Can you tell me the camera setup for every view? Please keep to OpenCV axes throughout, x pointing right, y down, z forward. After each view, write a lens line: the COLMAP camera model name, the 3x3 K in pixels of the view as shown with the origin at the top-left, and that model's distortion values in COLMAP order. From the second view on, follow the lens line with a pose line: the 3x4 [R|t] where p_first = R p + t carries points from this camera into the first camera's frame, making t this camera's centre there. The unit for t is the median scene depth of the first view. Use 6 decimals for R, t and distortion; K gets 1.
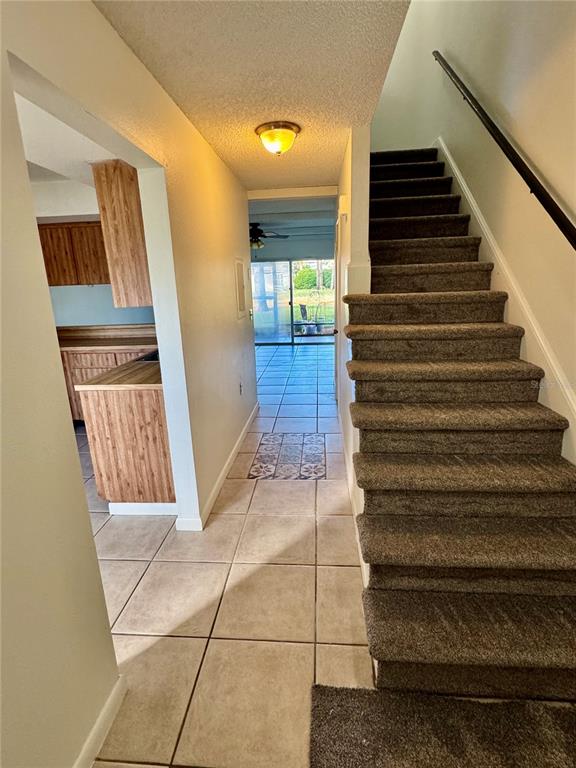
lens RADIAL K [[387.9, 0, 291.2], [0, 387.9, 382.5], [0, 0, 1]] dist [-0.000958, 0.001302]
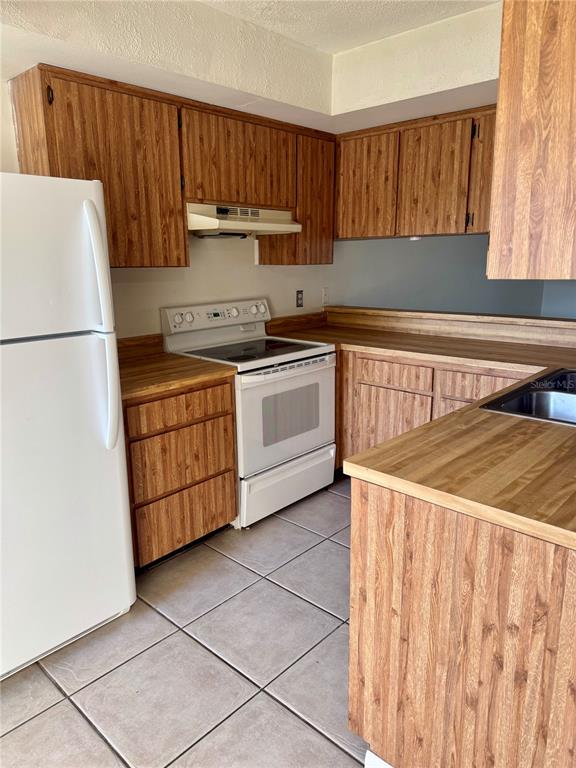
lens RADIAL K [[544.9, 0, 282.9], [0, 544.9, 387.4], [0, 0, 1]] dist [0.044259, -0.027399]
pose [[0.778357, 0.173420, -0.603395, -0.260921], [-0.176943, 0.982728, 0.054194, -0.085254], [0.602372, 0.064585, 0.795599, 0.470800]]
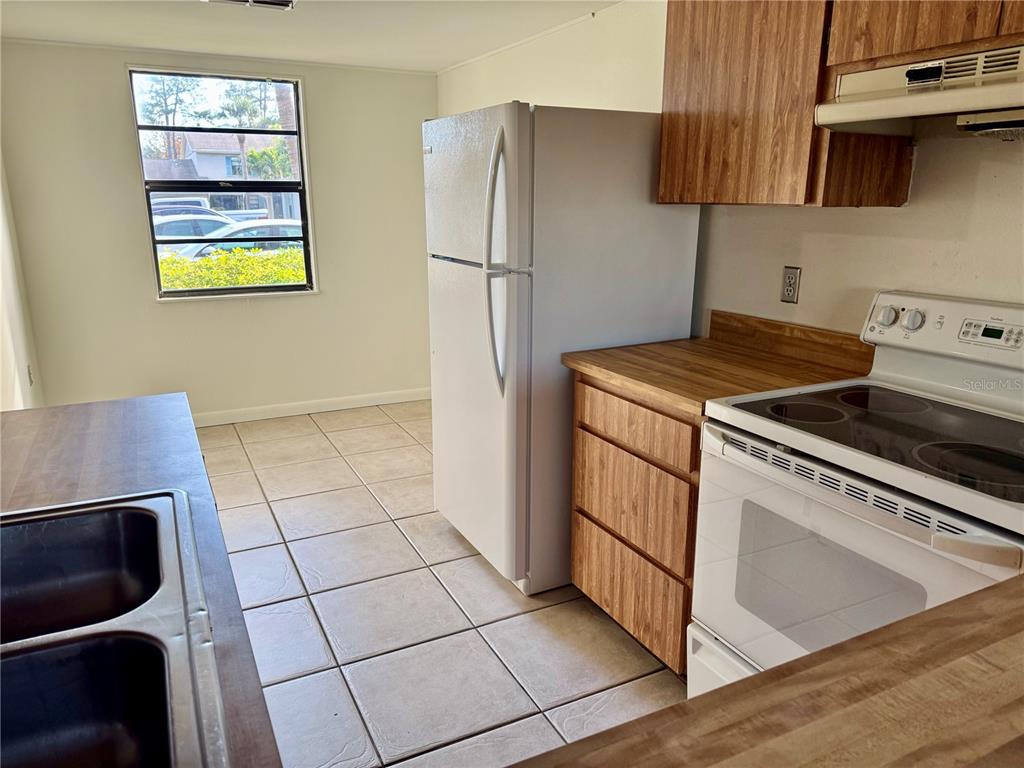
lens RADIAL K [[726.5, 0, 507.8], [0, 726.5, 383.1], [0, 0, 1]] dist [0.044259, -0.027399]
pose [[-0.857273, 0.163765, -0.488122, -0.457076], [-0.103086, 0.874272, 0.474365, -0.394481], [0.504436, 0.456979, -0.732608, 1.683026]]
